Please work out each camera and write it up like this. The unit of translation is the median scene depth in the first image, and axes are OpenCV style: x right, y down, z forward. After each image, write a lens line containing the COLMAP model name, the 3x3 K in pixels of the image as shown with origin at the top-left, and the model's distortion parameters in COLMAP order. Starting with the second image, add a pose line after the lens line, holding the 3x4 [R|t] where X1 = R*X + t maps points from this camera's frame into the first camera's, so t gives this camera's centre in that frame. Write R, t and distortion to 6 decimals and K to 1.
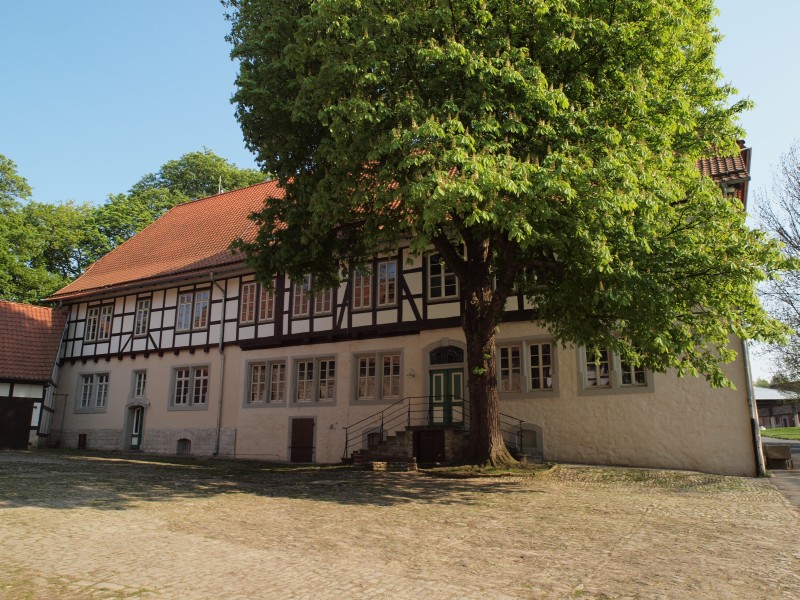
lens RADIAL K [[599.0, 0, 412.6], [0, 599.0, 317.4], [0, 0, 1]] dist [-0.054149, 0.009876]
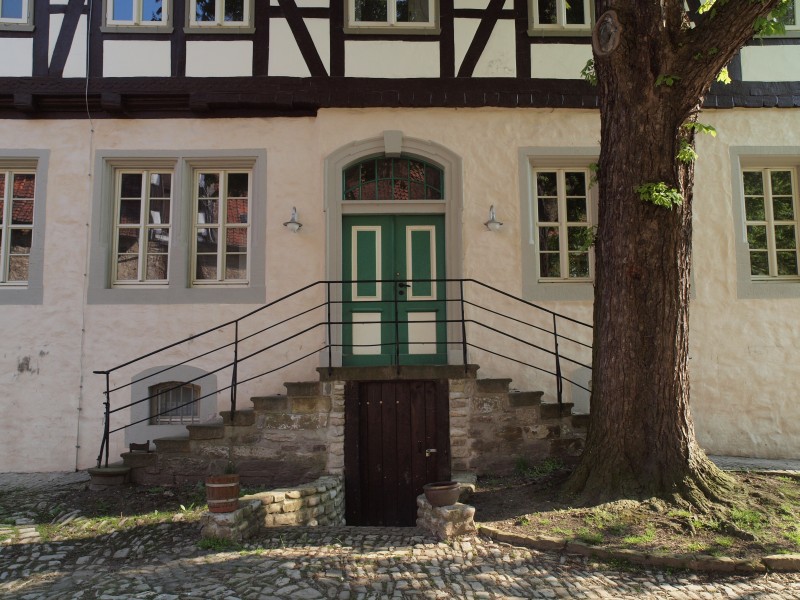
lens RADIAL K [[723.1, 0, 400.0], [0, 723.1, 300.0], [0, 0, 1]] dist [-0.091062, 0.186221]
pose [[0.882875, 0.040973, 0.467817, -0.128170], [-0.091312, 0.992151, 0.085431, 0.086385], [-0.460644, -0.118142, 0.879687, 0.511082]]
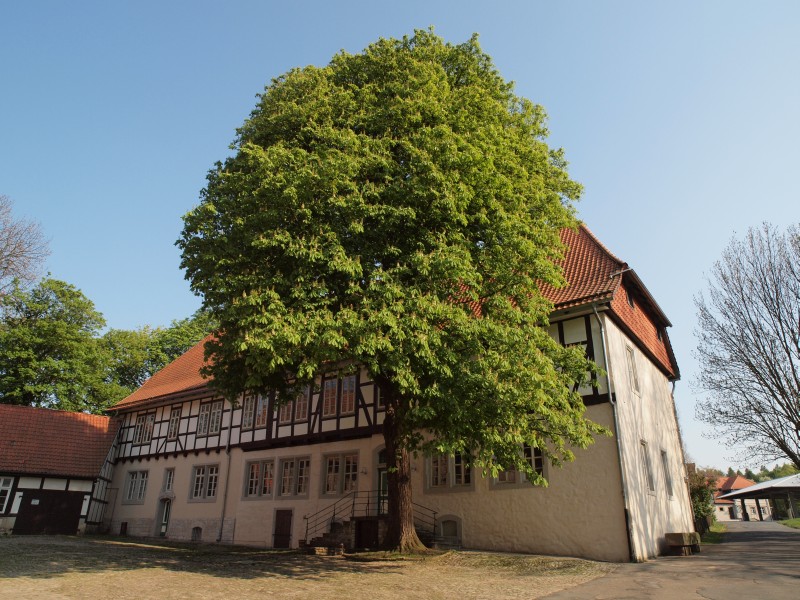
lens RADIAL K [[568.1, 0, 400.0], [0, 568.1, 300.0], [0, 0, 1]] dist [-0.112390, 0.090366]
pose [[0.988076, -0.056579, -0.143197, 0.216717], [0.028487, 0.981157, -0.191101, -0.021286], [0.151311, 0.184743, 0.971069, -0.117103]]
